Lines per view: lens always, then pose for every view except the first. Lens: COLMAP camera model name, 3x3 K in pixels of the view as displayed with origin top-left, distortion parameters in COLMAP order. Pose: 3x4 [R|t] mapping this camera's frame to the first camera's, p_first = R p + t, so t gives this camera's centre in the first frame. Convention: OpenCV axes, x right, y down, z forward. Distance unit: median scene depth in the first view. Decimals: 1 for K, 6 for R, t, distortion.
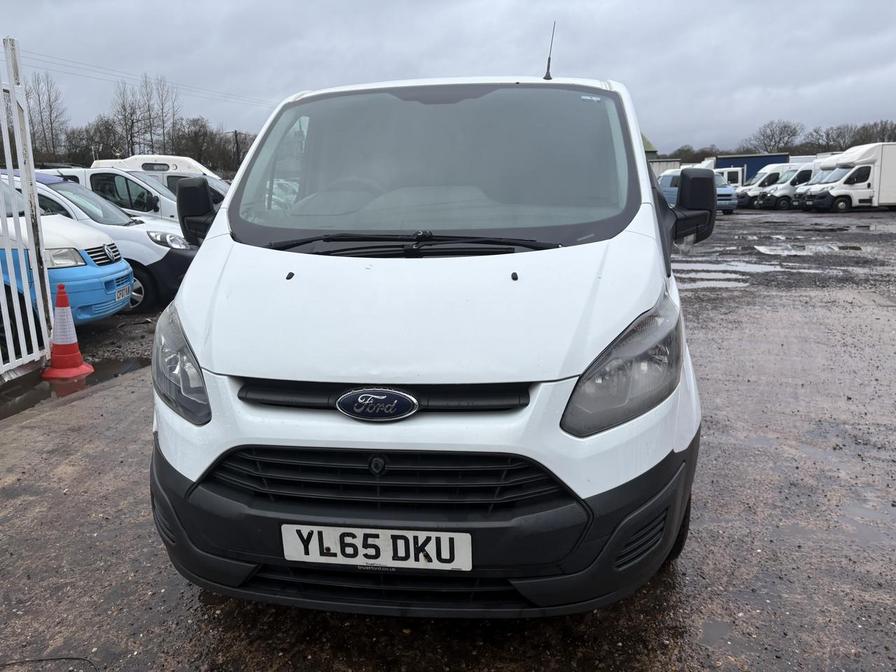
lens RADIAL K [[734.0, 0, 453.7], [0, 734.0, 331.9], [0, 0, 1]] dist [0.056434, -0.058119]
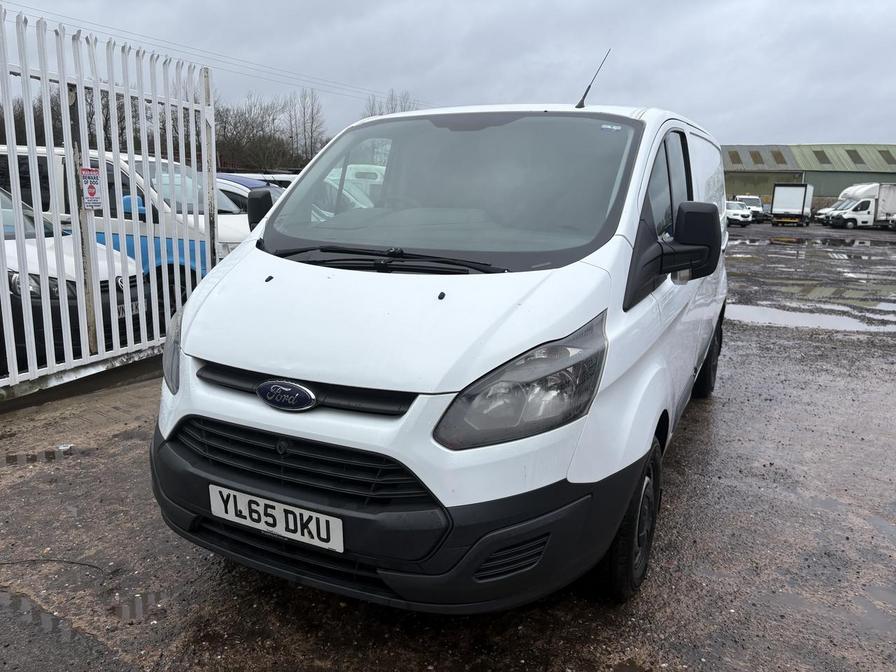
lens RADIAL K [[734.0, 0, 446.8], [0, 734.0, 336.8], [0, 0, 1]] dist [0.056434, -0.058119]
pose [[0.942176, 0.103912, -0.318602, 0.472901], [-0.106042, 0.994304, 0.010704, -0.030264], [0.317899, 0.023701, 0.947828, -0.019666]]
